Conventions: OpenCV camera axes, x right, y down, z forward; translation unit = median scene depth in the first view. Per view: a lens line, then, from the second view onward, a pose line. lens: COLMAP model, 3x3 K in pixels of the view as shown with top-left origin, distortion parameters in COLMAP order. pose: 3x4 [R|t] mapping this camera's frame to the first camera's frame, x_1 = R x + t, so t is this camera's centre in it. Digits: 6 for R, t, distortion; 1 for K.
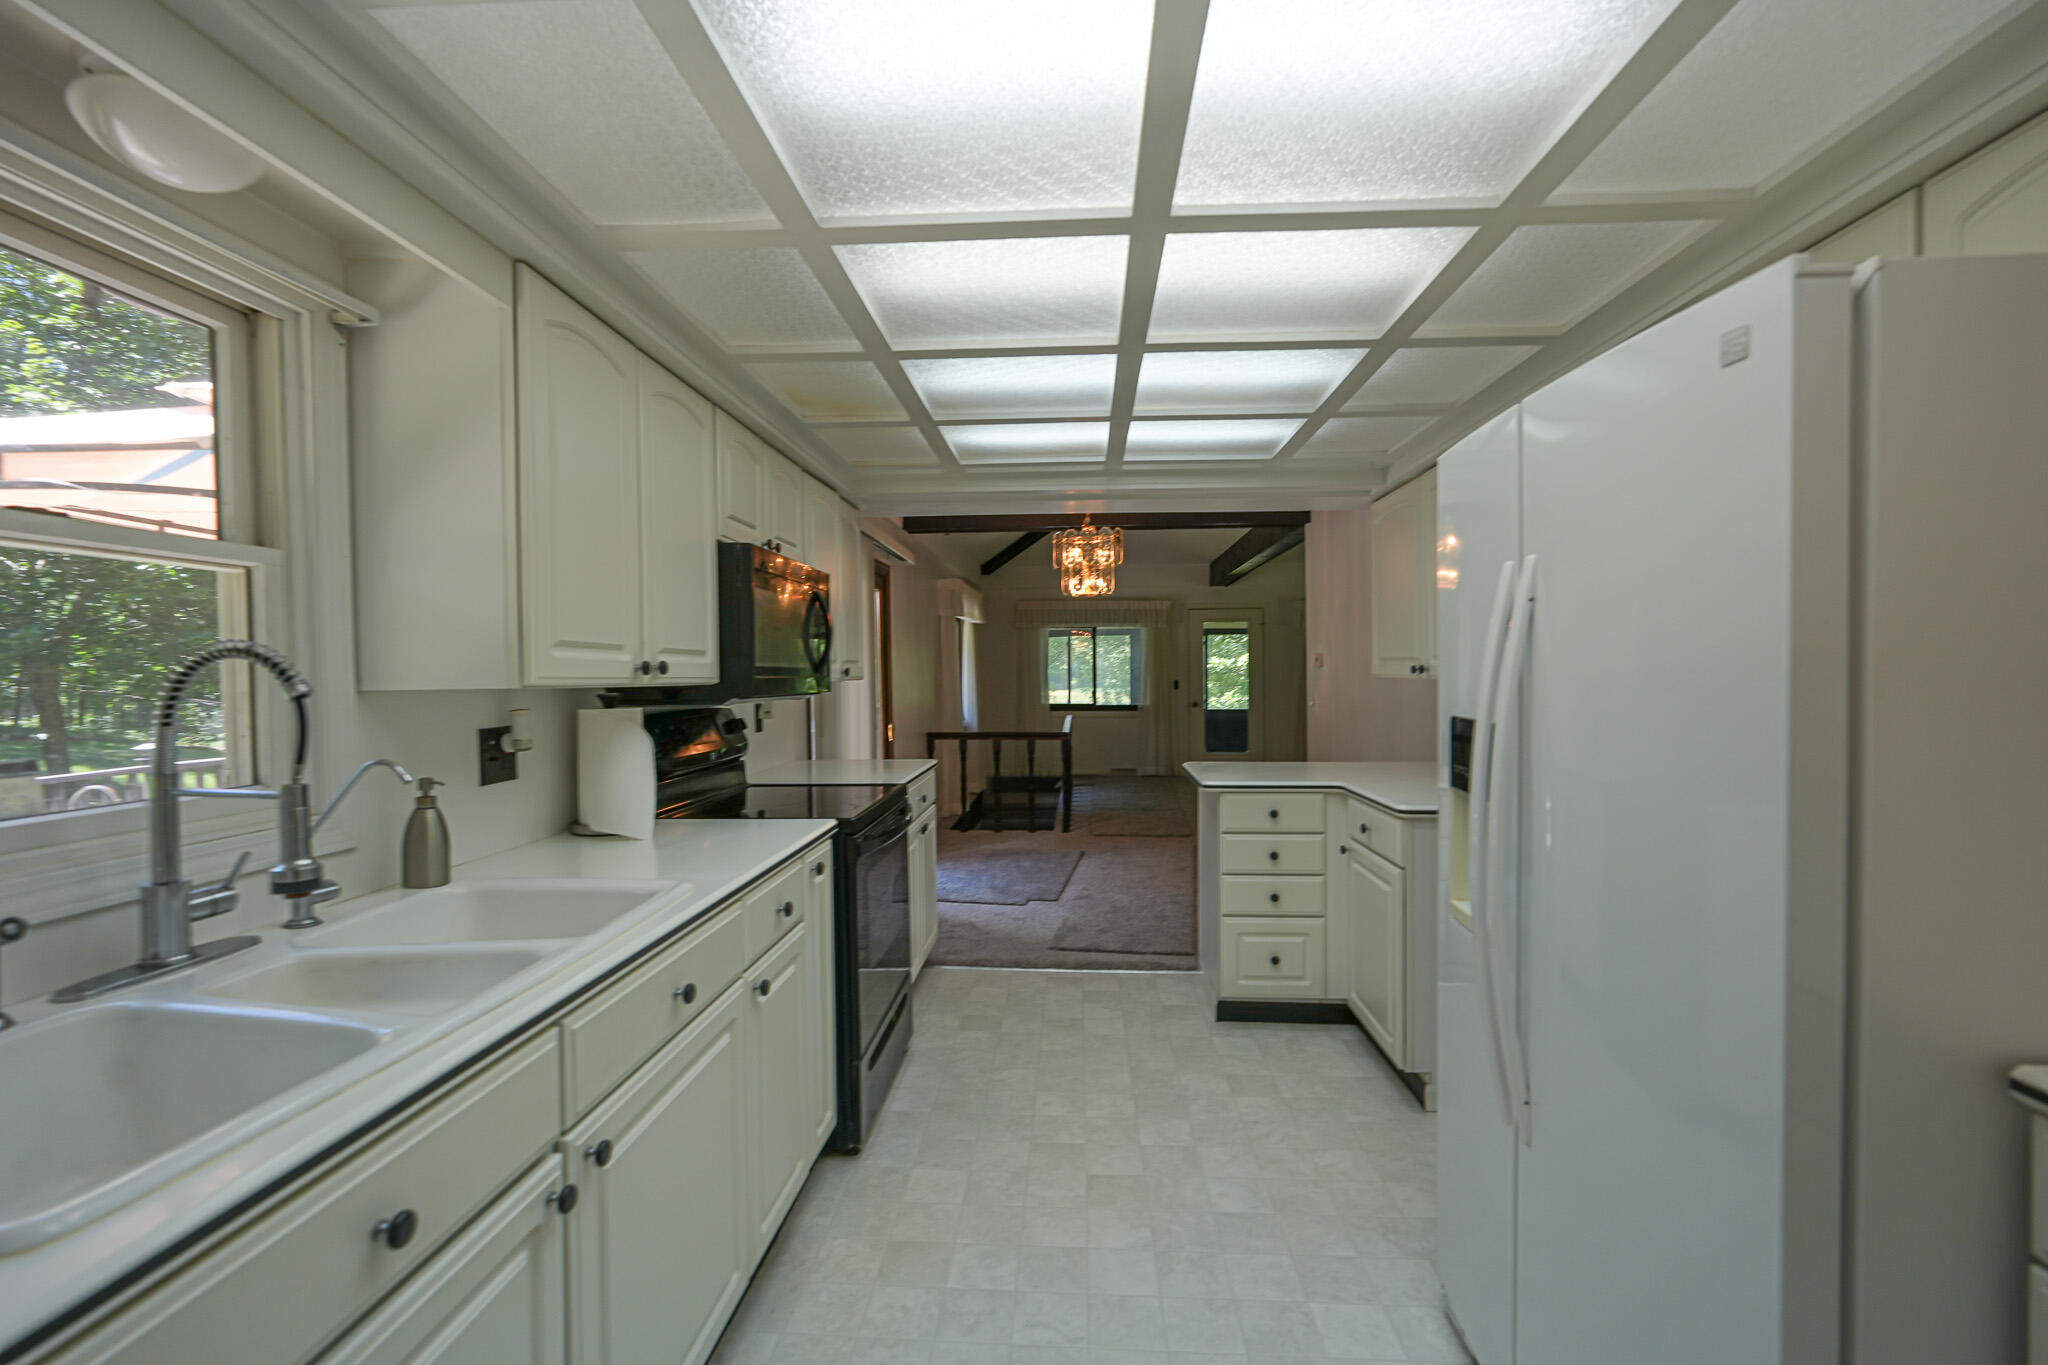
lens RADIAL K [[905.1, 0, 1033.1], [0, 905.1, 682.1], [0, 0, 1]] dist [-0.012671, 0.001812]
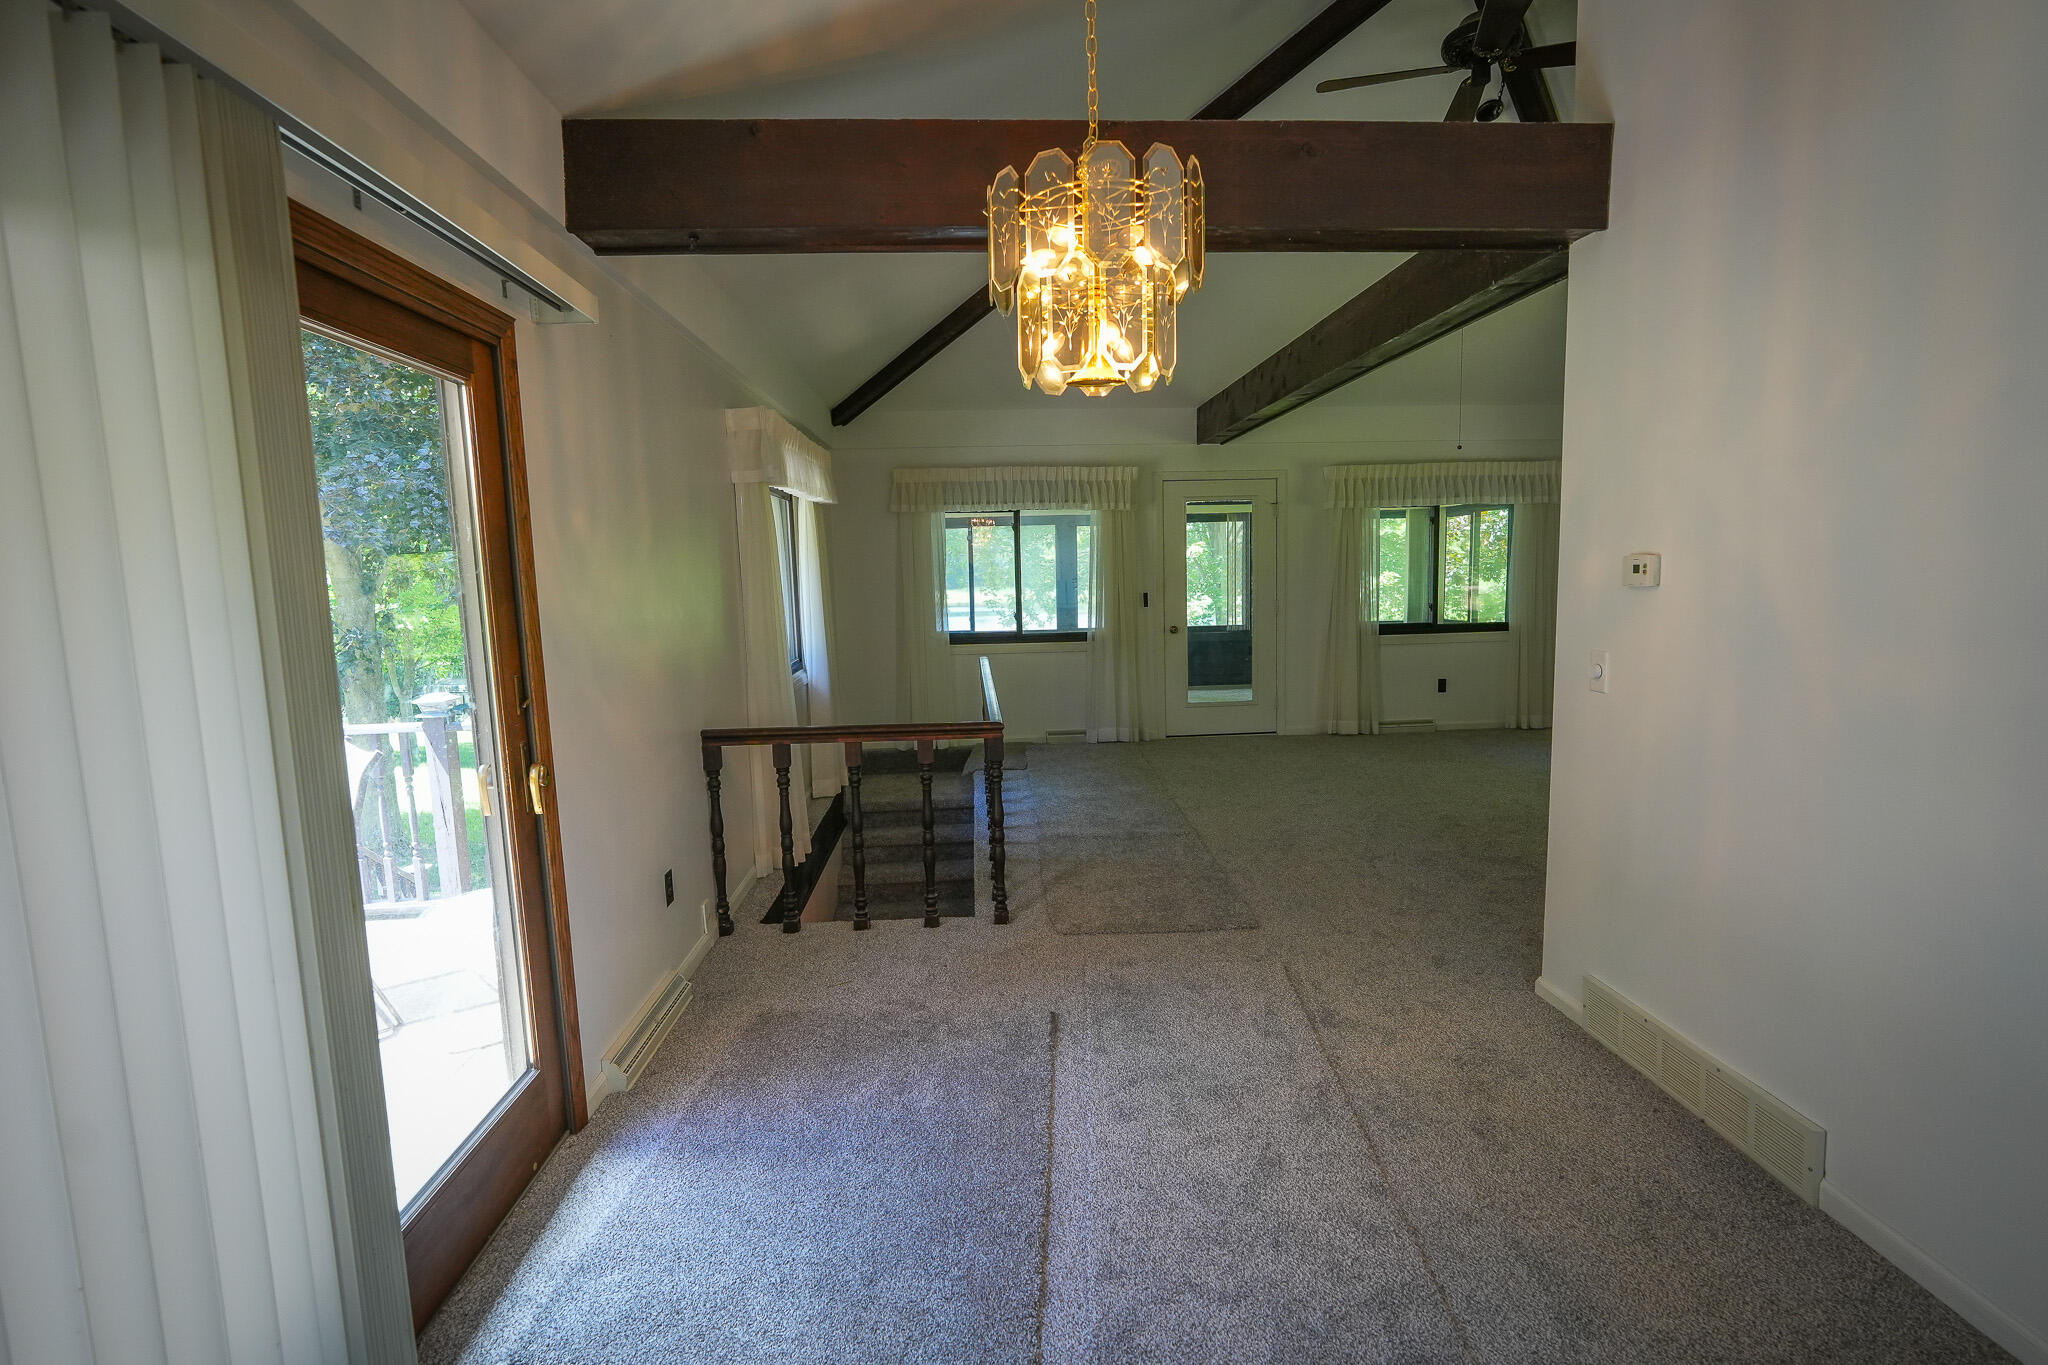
lens RADIAL K [[905.1, 0, 1020.9], [0, 905.1, 667.9], [0, 0, 1]] dist [-0.012671, 0.001812]
pose [[0.993477, -0.027805, 0.110588, -0.003895], [0.016695, 0.994832, 0.100153, -0.019119], [-0.112801, -0.097654, 0.988807, 0.470340]]
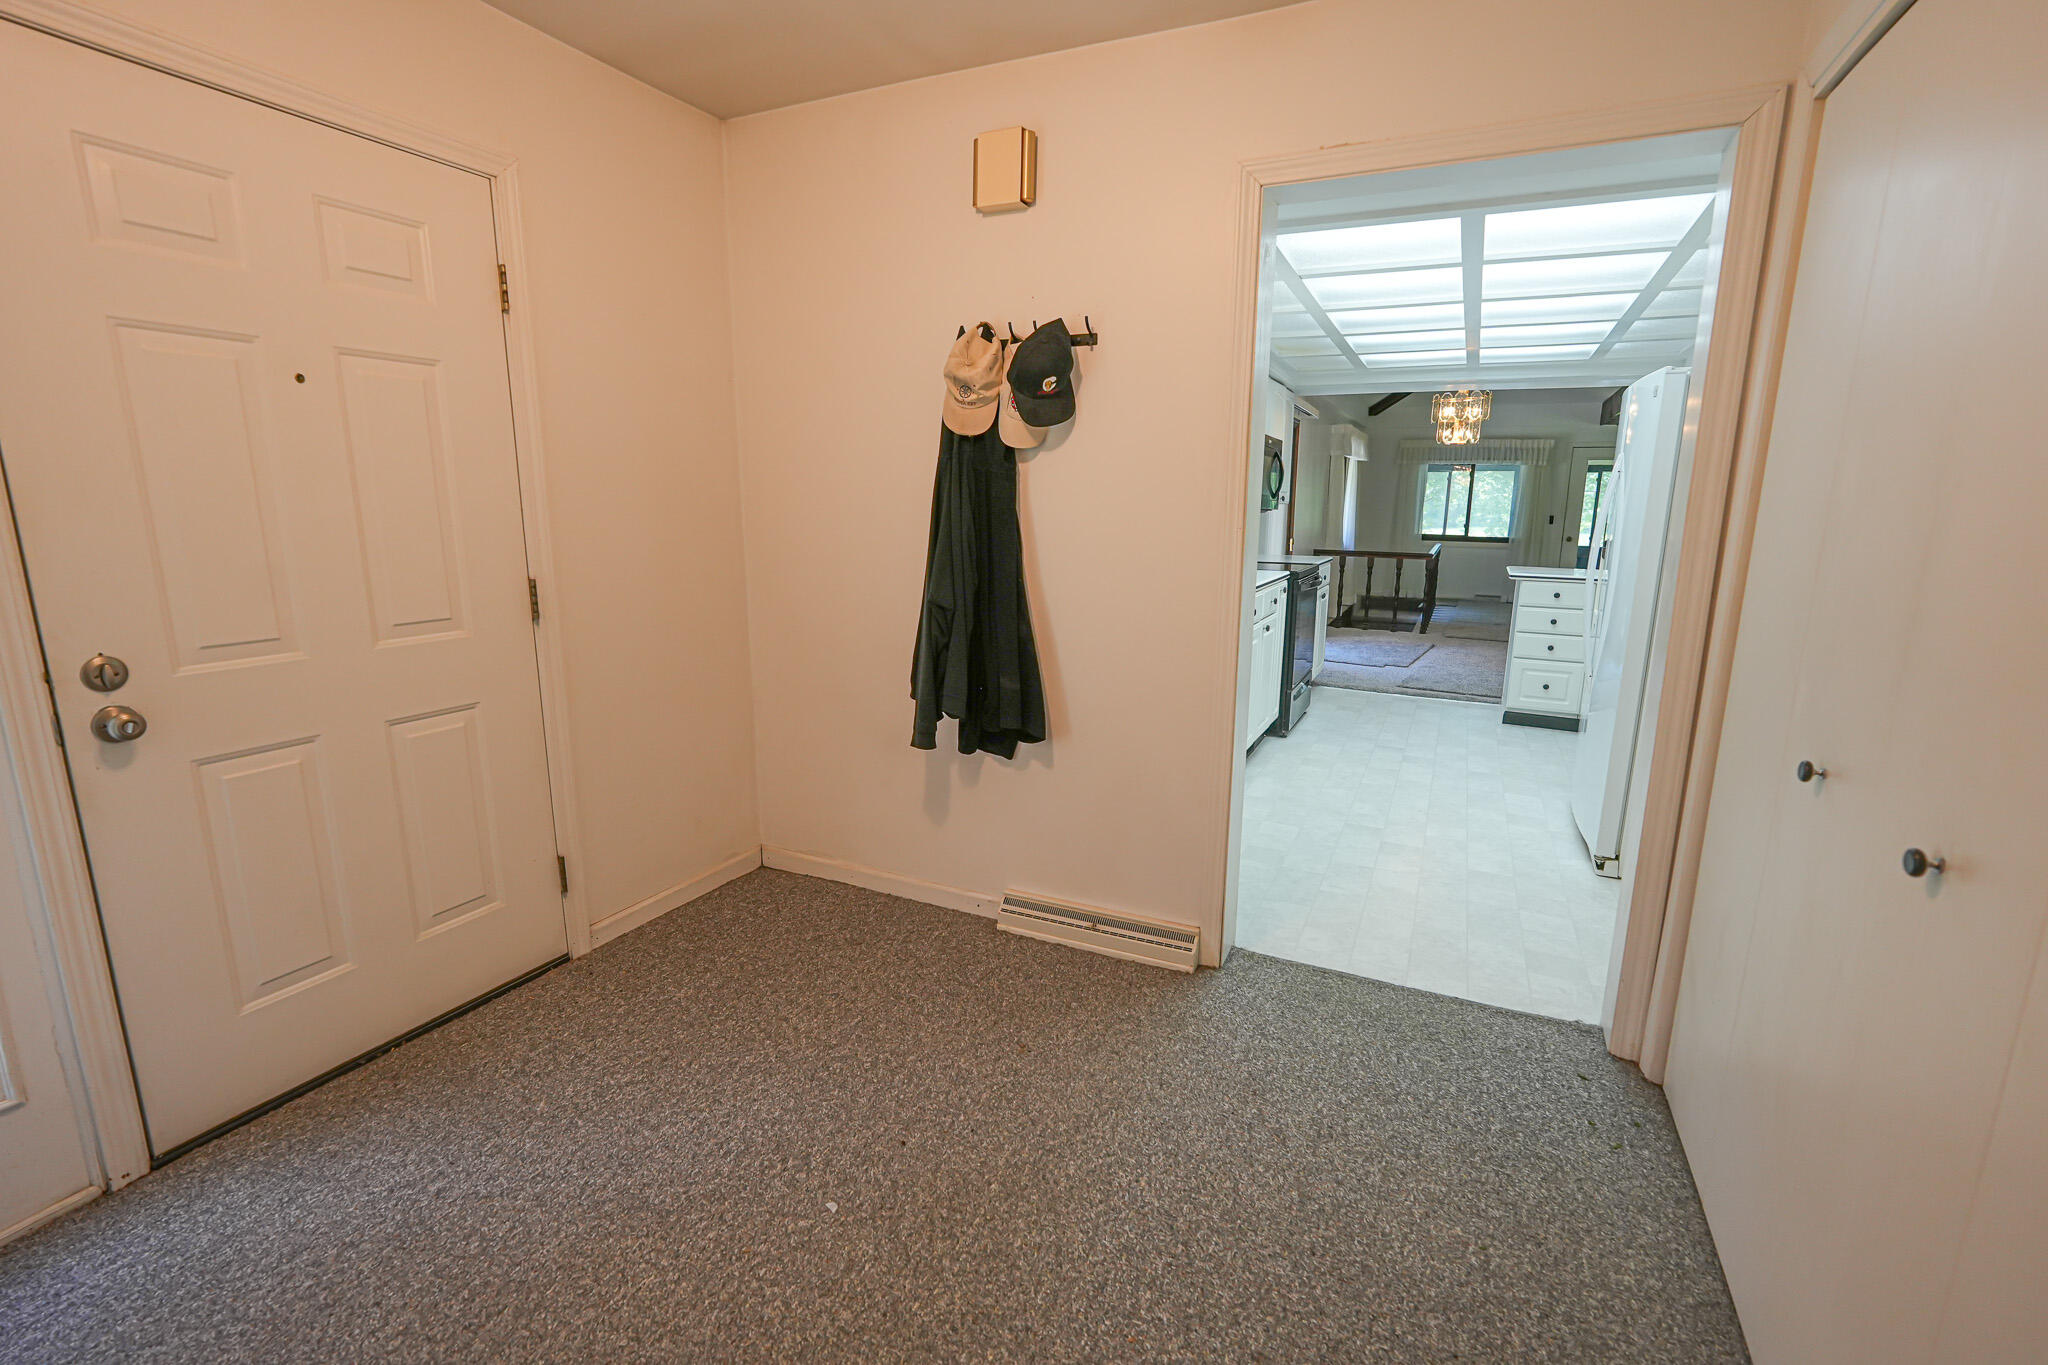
lens RADIAL K [[905.1, 0, 1025.5], [0, 905.1, 684.5], [0, 0, 1]] dist [-0.012671, 0.001812]
pose [[0.920834, 0.096260, -0.377888, 0.008242], [-0.024306, 0.981338, 0.190751, 0.007879], [0.389197, -0.166465, 0.905988, -0.318300]]
